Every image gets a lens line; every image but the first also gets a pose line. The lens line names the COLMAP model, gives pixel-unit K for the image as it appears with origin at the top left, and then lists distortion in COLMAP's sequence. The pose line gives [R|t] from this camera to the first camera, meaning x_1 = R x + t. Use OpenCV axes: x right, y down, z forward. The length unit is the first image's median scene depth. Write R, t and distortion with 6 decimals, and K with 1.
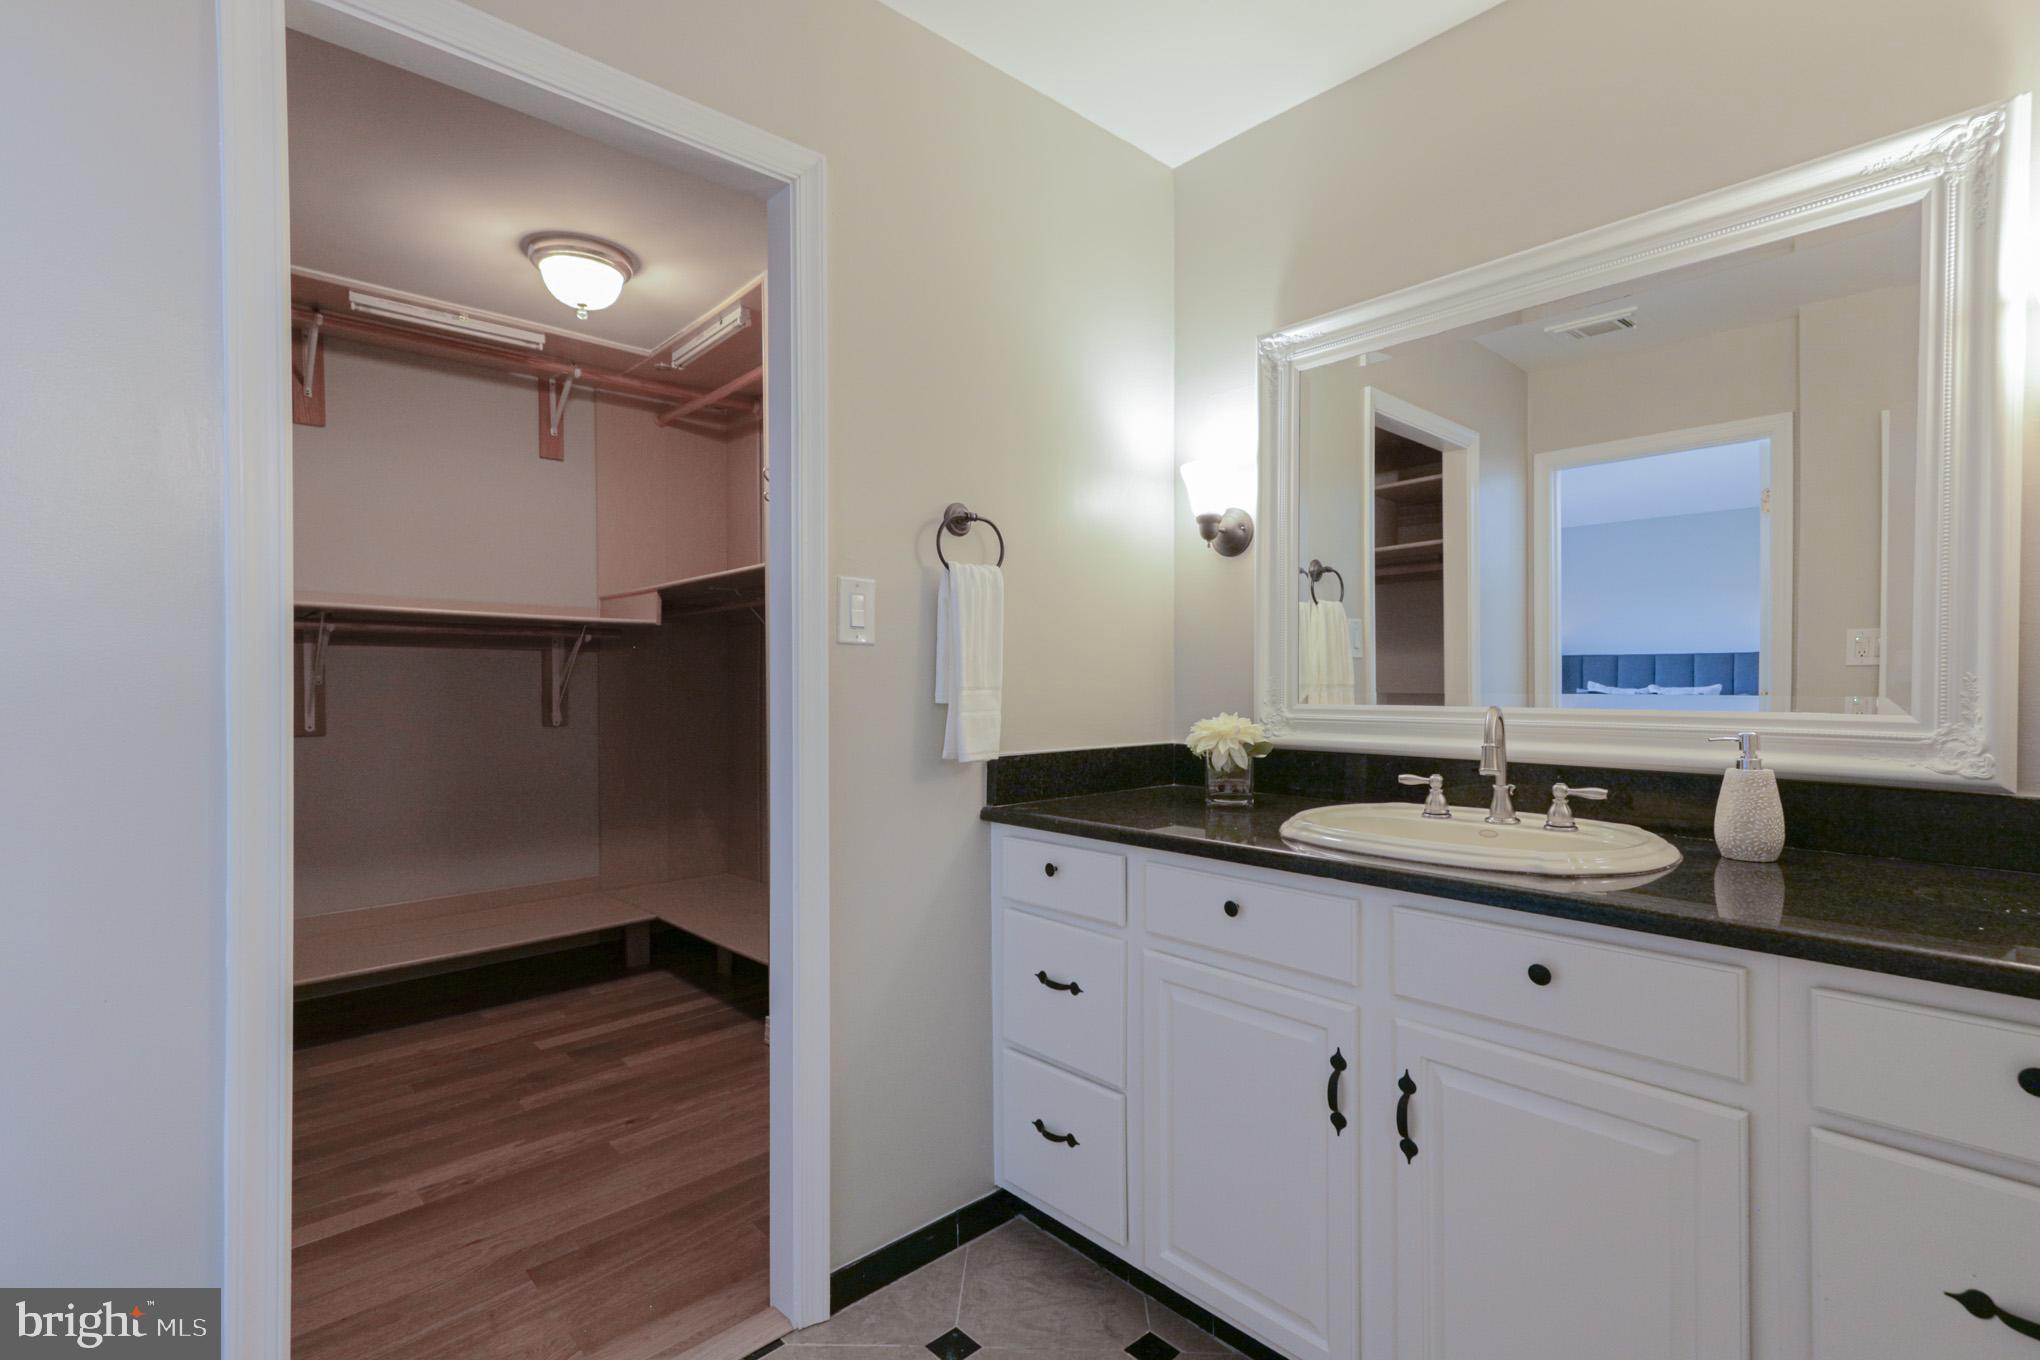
lens RADIAL K [[930.9, 0, 1018.6], [0, 930.9, 690.5], [0, 0, 1]] dist [0.017836, 0.000304]
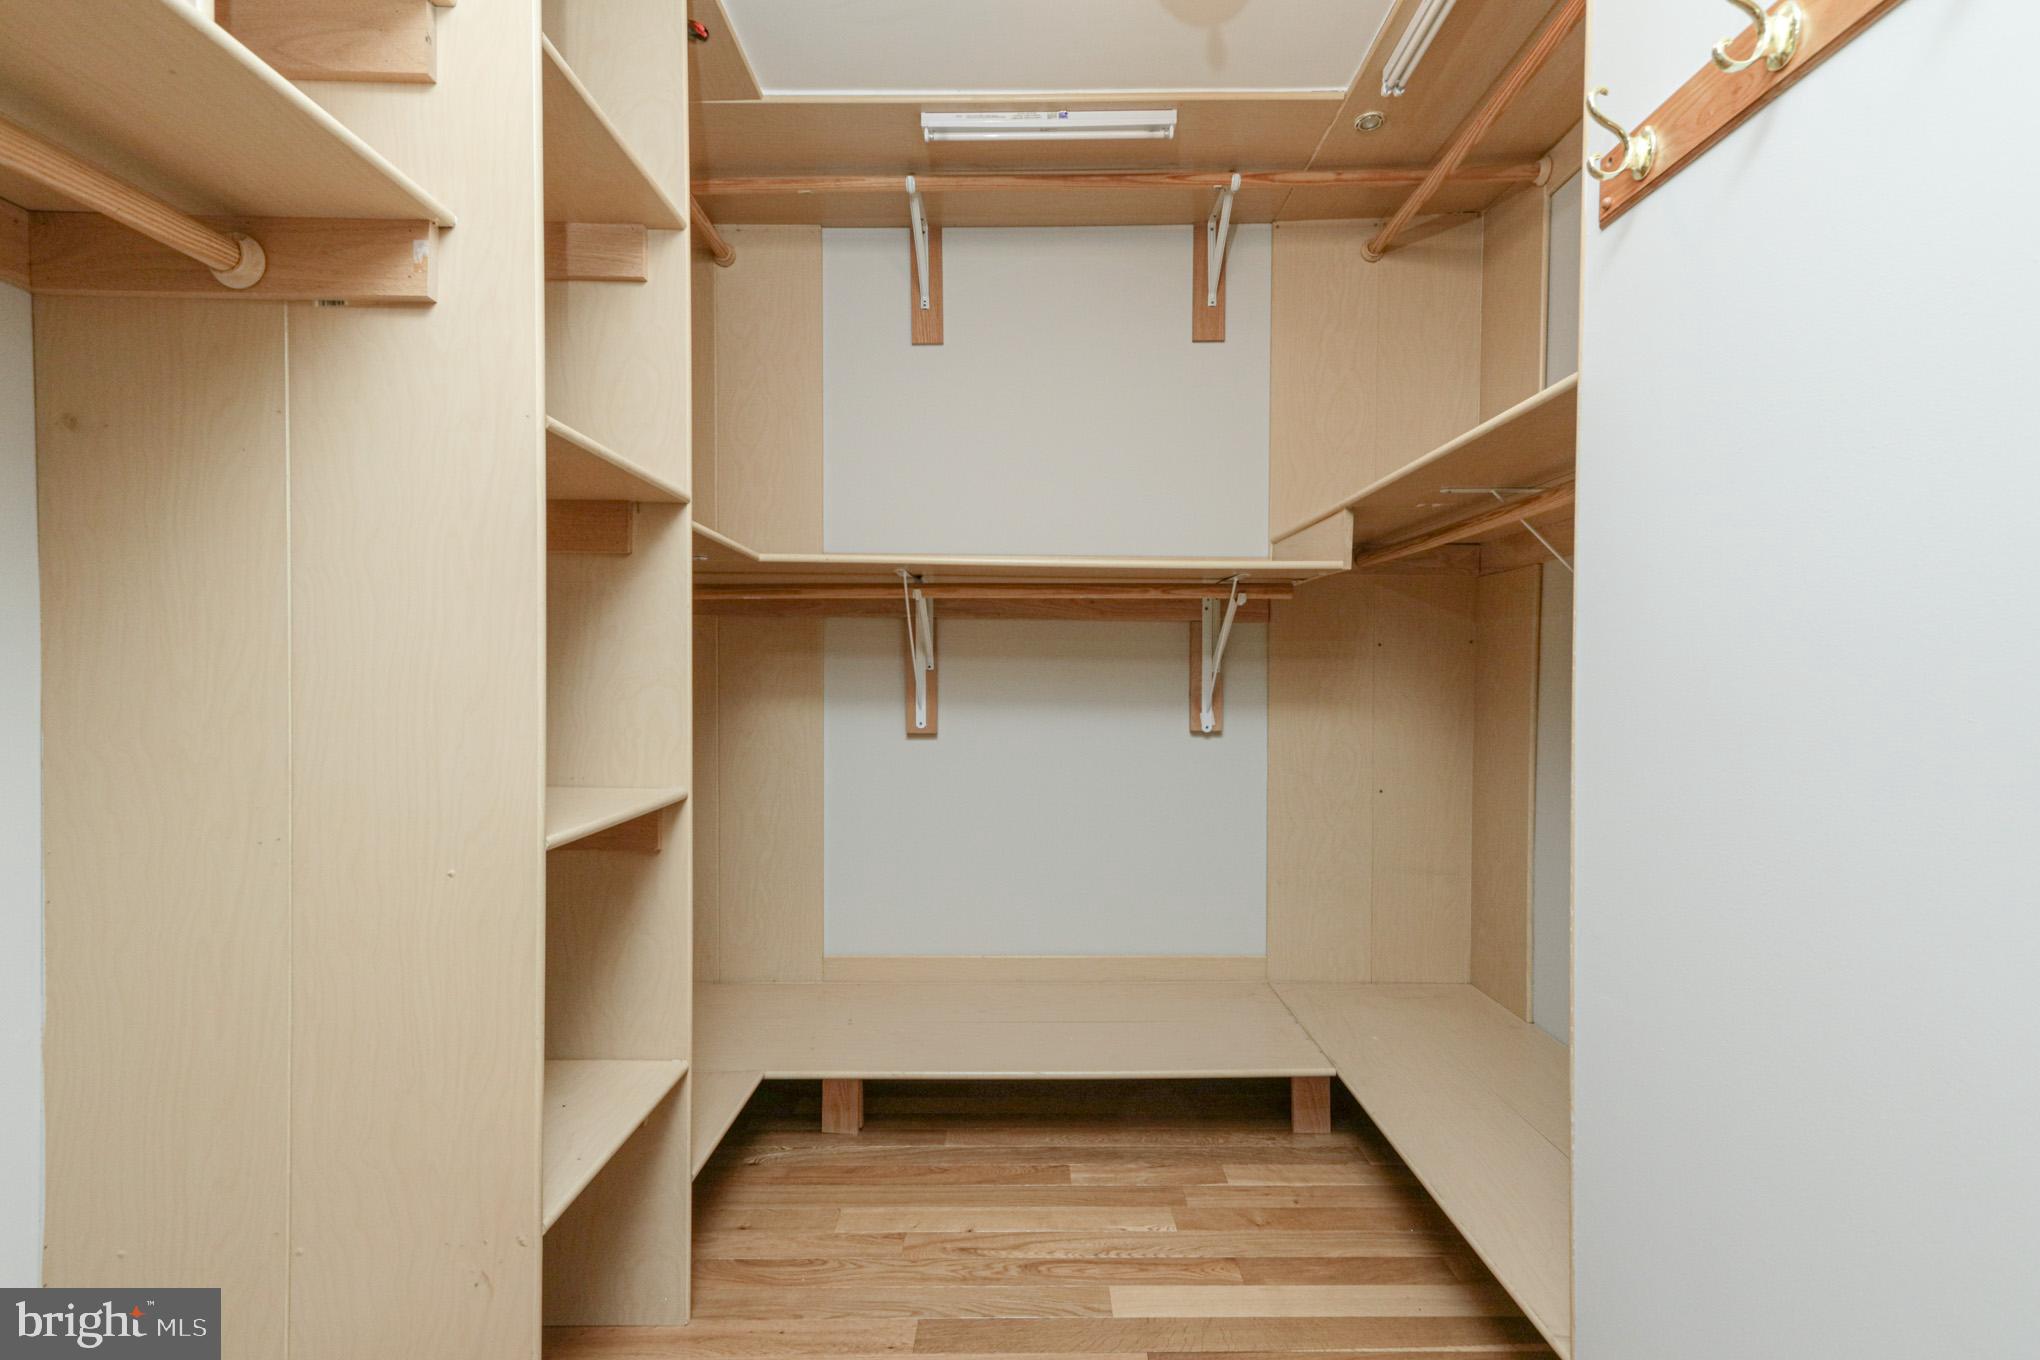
lens RADIAL K [[930.9, 0, 1022.8], [0, 930.9, 687.3], [0, 0, 1]] dist [0.017836, 0.000304]
pose [[0.726016, 0.020635, -0.687368, -0.133682], [-0.012125, 0.999778, 0.017207, -0.005571], [0.687571, -0.004158, 0.726105, 0.442136]]
